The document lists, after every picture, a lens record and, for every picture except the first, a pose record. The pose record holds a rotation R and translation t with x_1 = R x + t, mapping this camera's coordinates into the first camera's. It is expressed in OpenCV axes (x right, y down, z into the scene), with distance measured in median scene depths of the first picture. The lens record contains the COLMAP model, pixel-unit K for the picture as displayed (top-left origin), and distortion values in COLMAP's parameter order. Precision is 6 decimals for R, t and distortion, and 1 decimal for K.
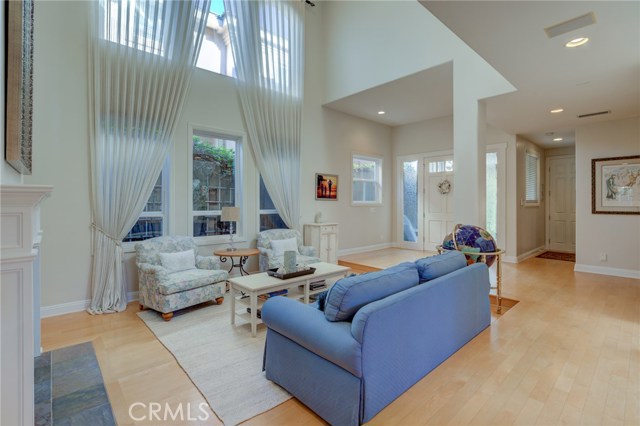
lens RADIAL K [[293.9, 0, 319.7], [0, 293.9, 209.8], [0, 0, 1]] dist [-0.003512, 0.000467]
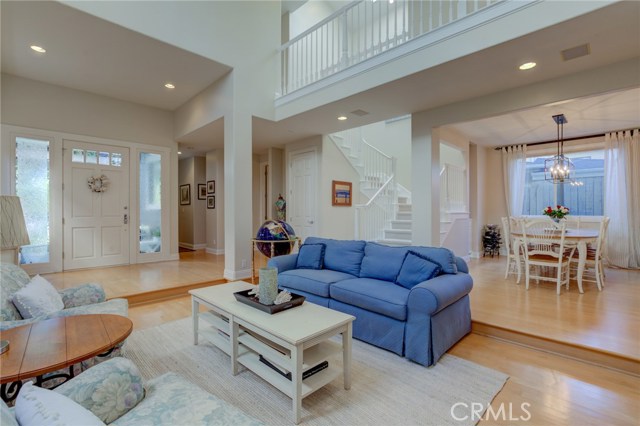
lens RADIAL K [[293.9, 0, 325.8], [0, 293.9, 213.3], [0, 0, 1]] dist [-0.003512, 0.000467]
pose [[-0.048827, -0.009693, 0.998760, -1.403664], [-0.001070, 0.999953, 0.009652, -0.028418], [-0.998807, -0.000598, -0.048835, 1.602012]]
